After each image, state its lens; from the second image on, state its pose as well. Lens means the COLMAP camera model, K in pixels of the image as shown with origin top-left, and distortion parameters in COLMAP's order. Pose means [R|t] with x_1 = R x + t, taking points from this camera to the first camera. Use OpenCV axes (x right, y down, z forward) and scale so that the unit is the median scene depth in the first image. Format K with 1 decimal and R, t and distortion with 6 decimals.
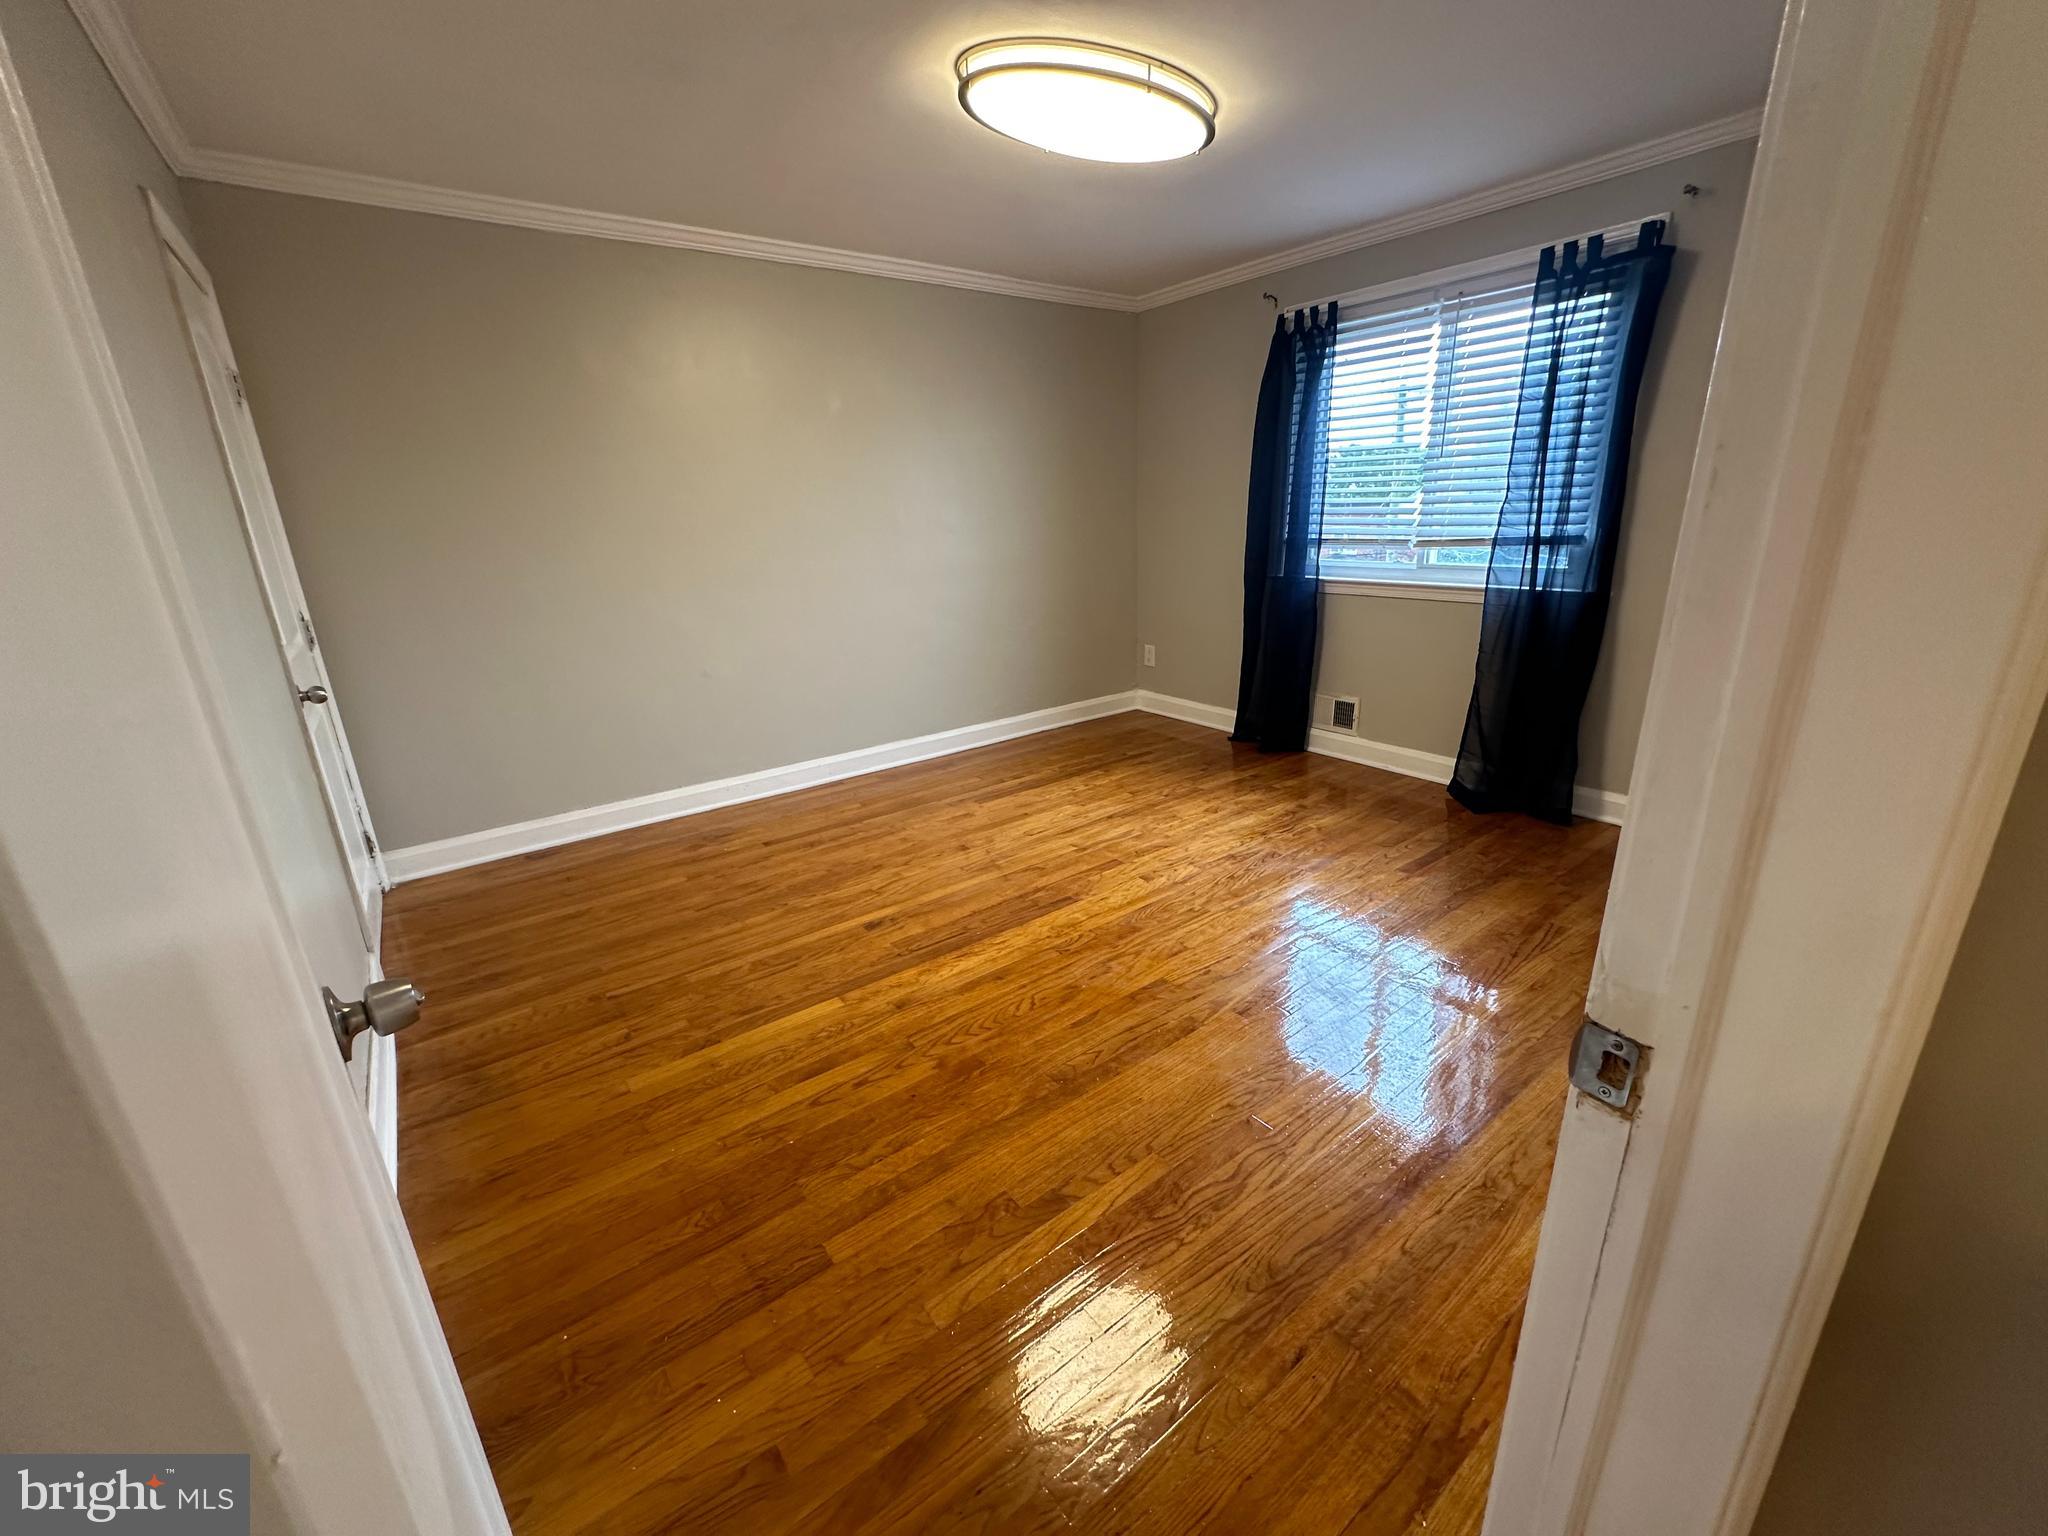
lens RADIAL K [[818.9, 0, 1022.0], [0, 818.9, 768.9], [0, 0, 1]] dist [-0.004080, 0.001072]
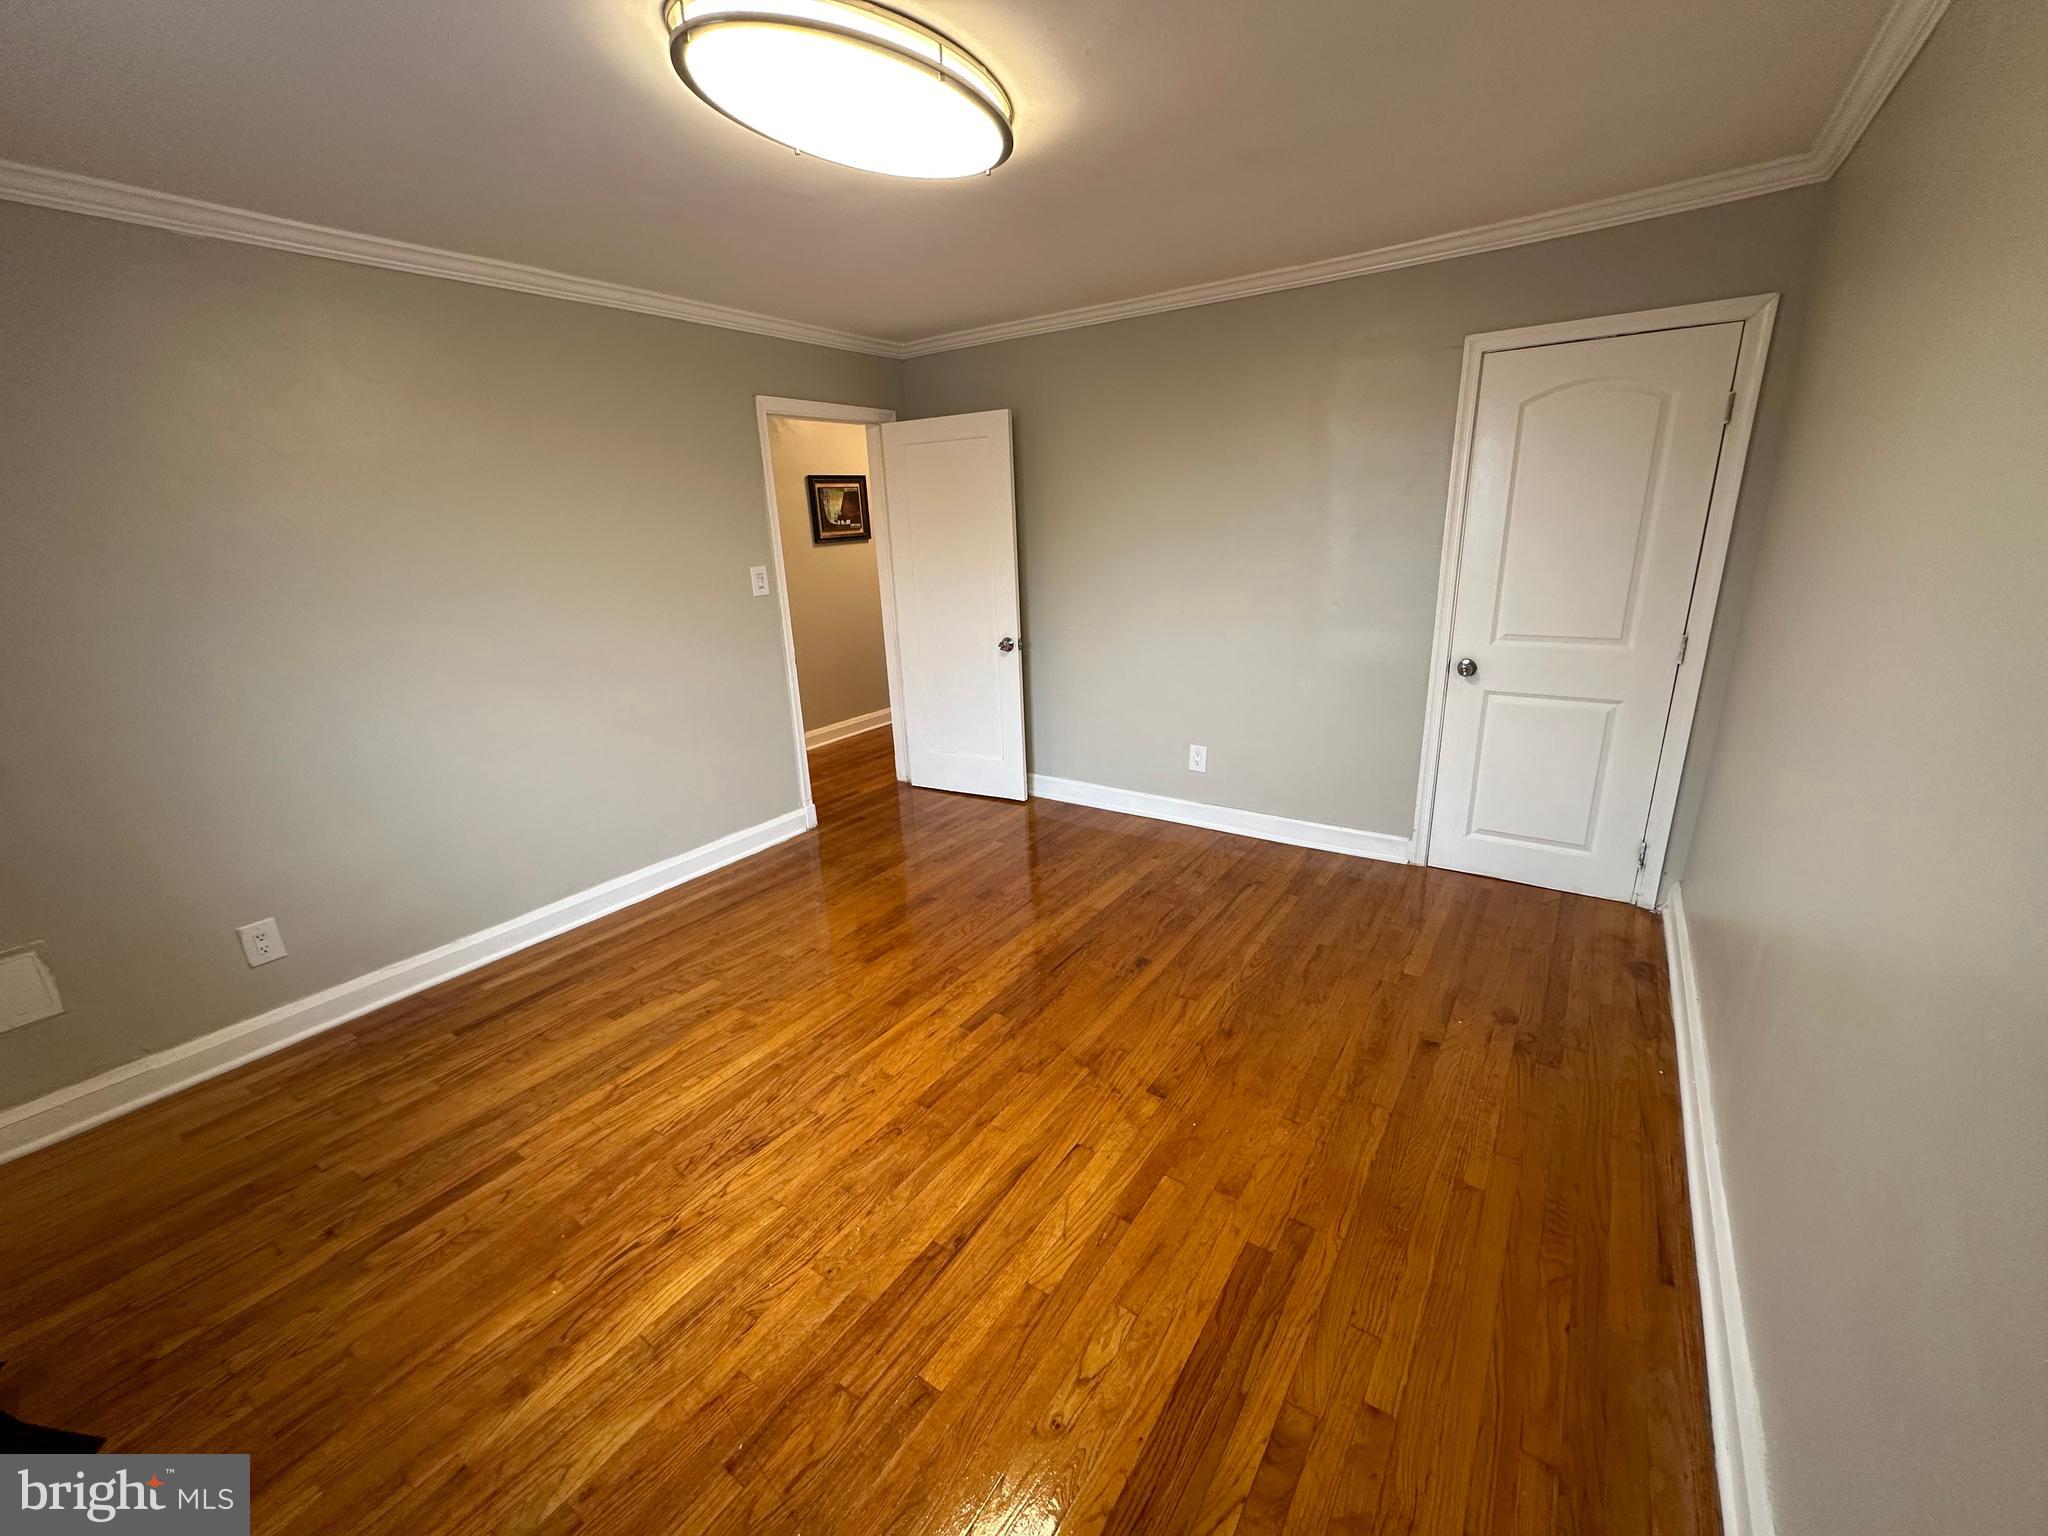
lens RADIAL K [[818.9, 0, 1024.8], [0, 818.9, 767.5], [0, 0, 1]] dist [-0.004080, 0.001072]
pose [[-0.947232, 0.160922, -0.277228, 0.189150], [-0.025242, 0.824723, 0.564973, -0.541935], [0.319553, 0.542159, -0.777142, 1.459226]]
